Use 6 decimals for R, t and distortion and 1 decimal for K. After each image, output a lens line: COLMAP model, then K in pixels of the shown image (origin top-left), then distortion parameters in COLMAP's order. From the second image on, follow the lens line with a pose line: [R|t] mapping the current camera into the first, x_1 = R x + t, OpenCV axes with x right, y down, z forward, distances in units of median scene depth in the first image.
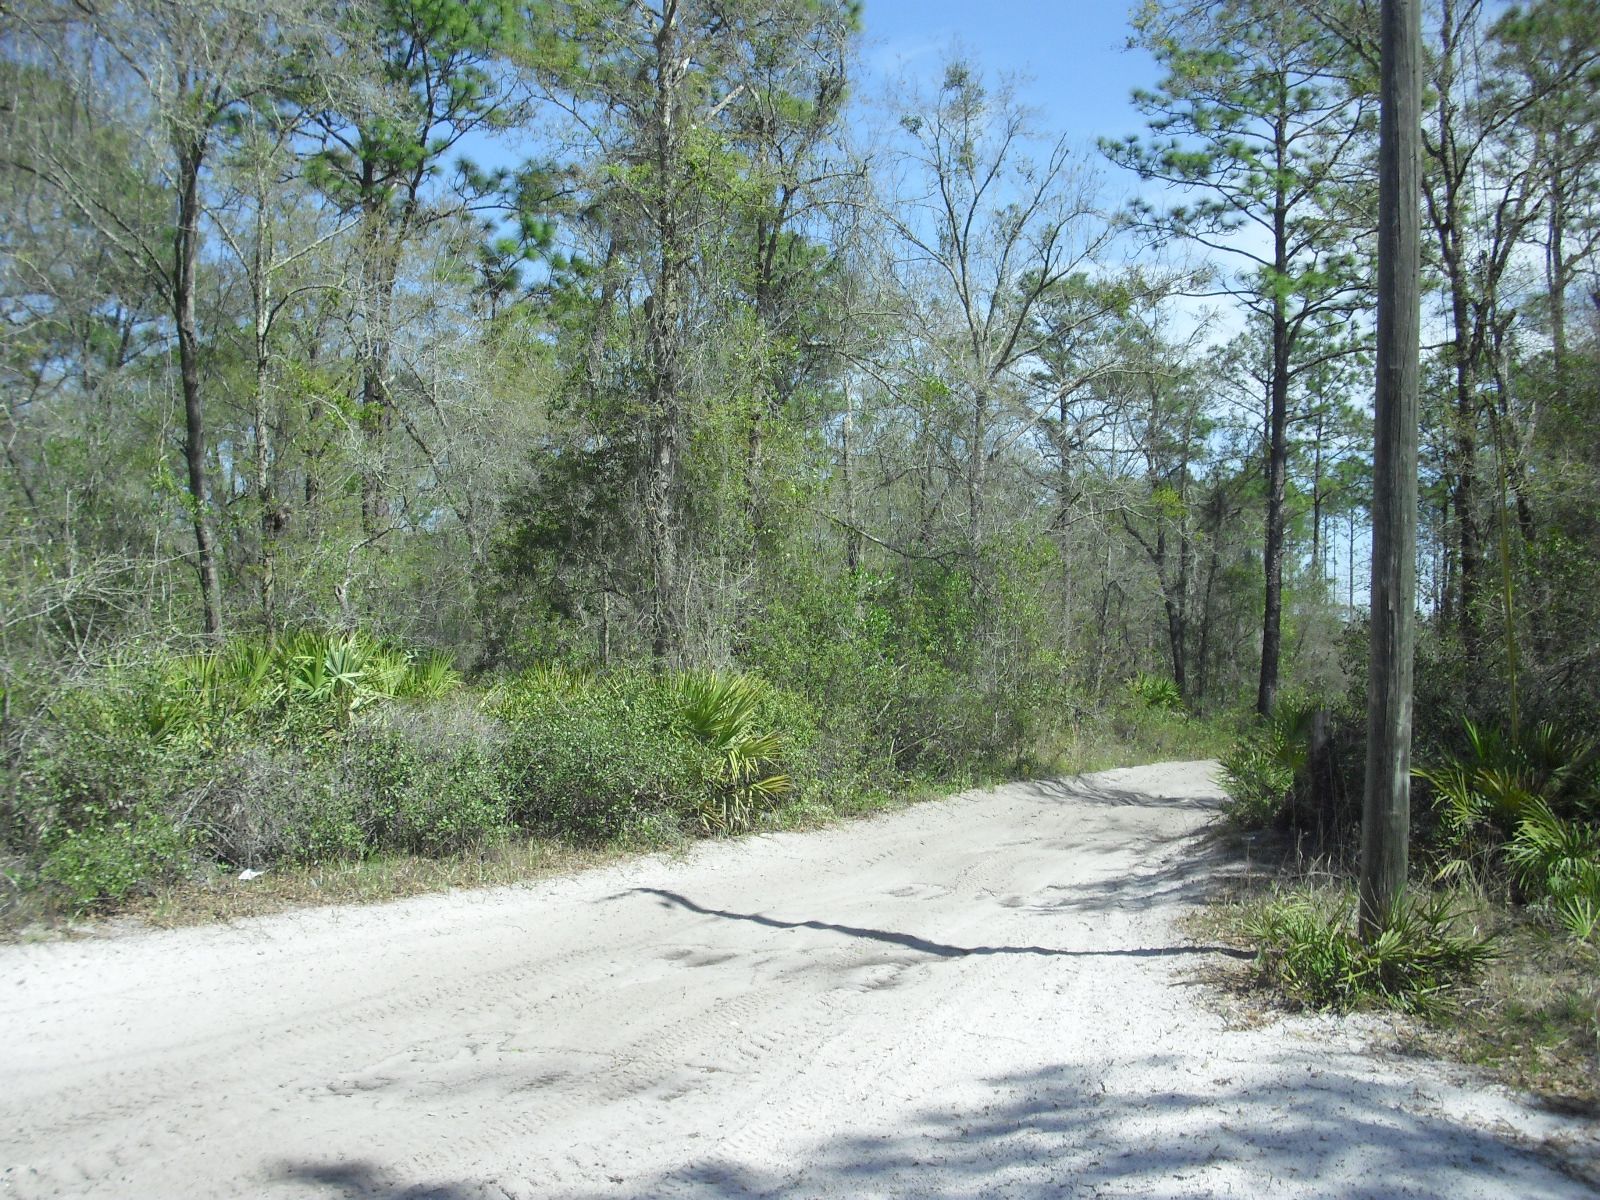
lens RADIAL K [[1786.3, 0, 800.0], [0, 1786.3, 600.0], [0, 0, 1]] dist [-0.122558, 0.022044]
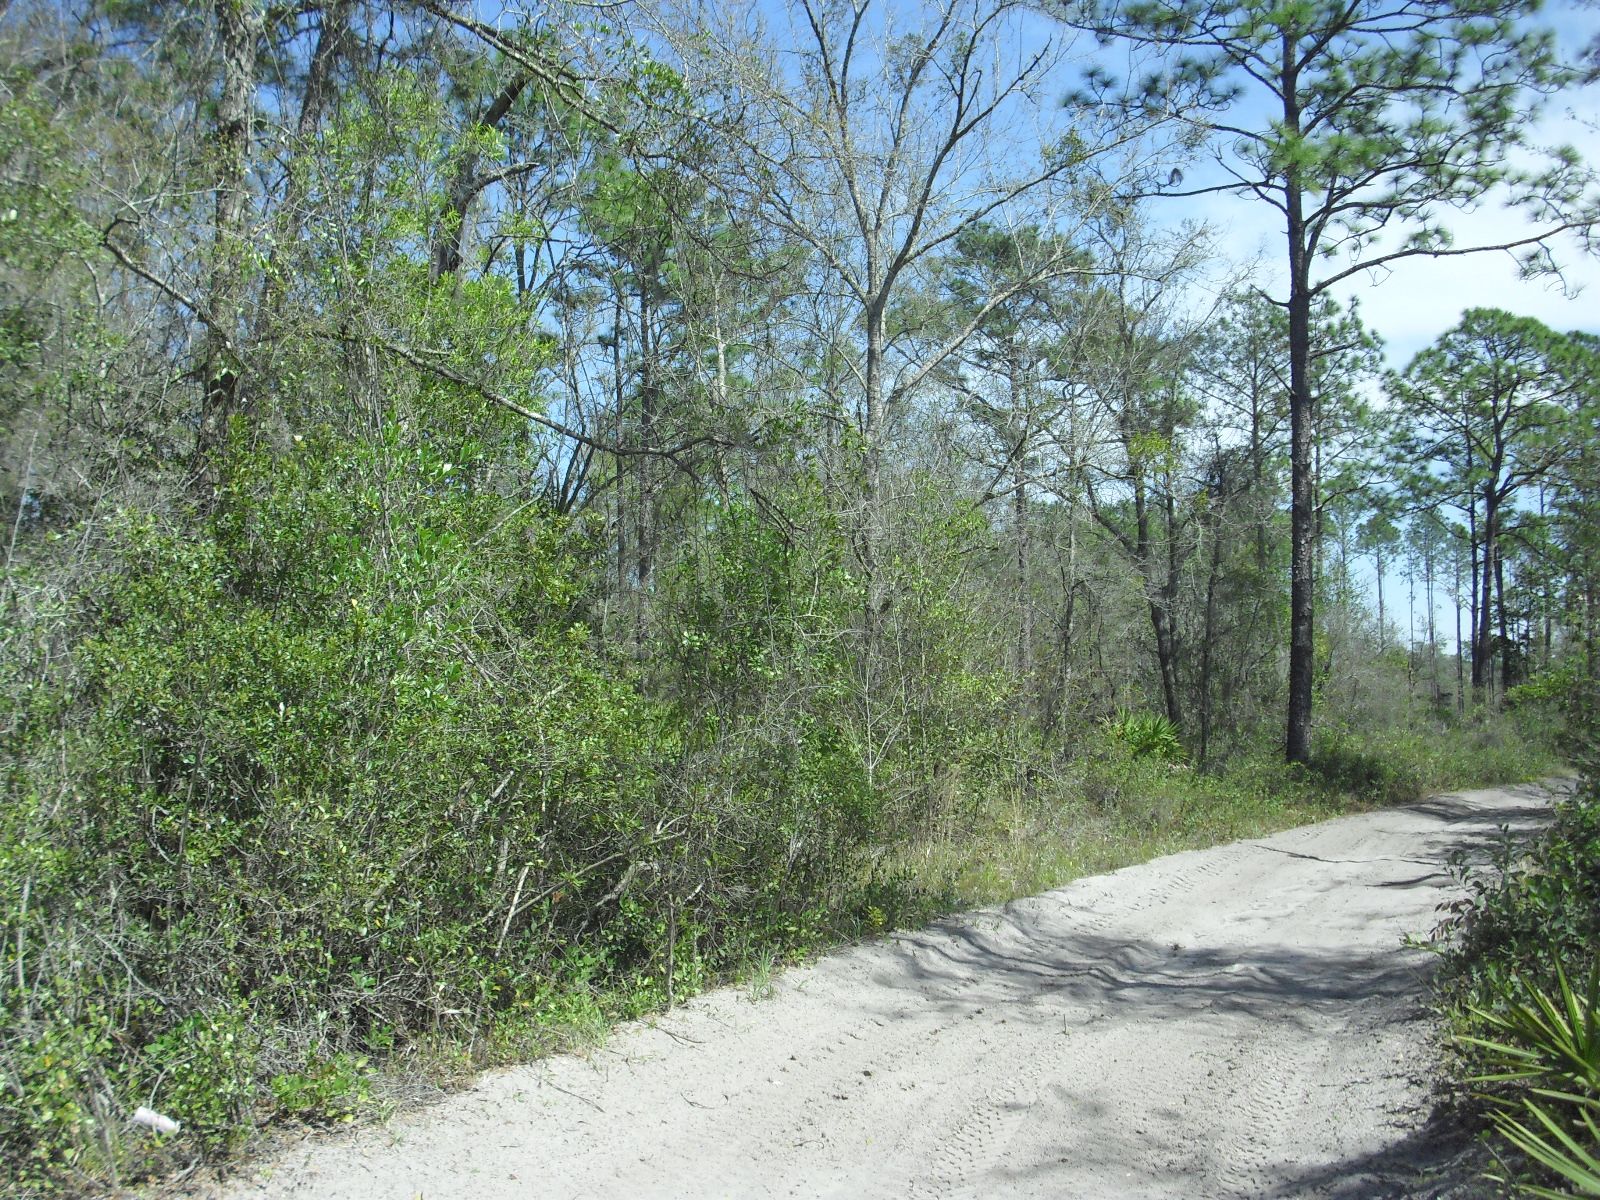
lens RADIAL K [[1786.3, 0, 800.0], [0, 1786.3, 600.0], [0, 0, 1]] dist [-0.122558, 0.022044]
pose [[0.999502, -0.027918, 0.014685, 0.051891], [0.028368, 0.999105, -0.031388, 0.015209], [-0.013796, 0.031789, 0.999399, 0.279117]]
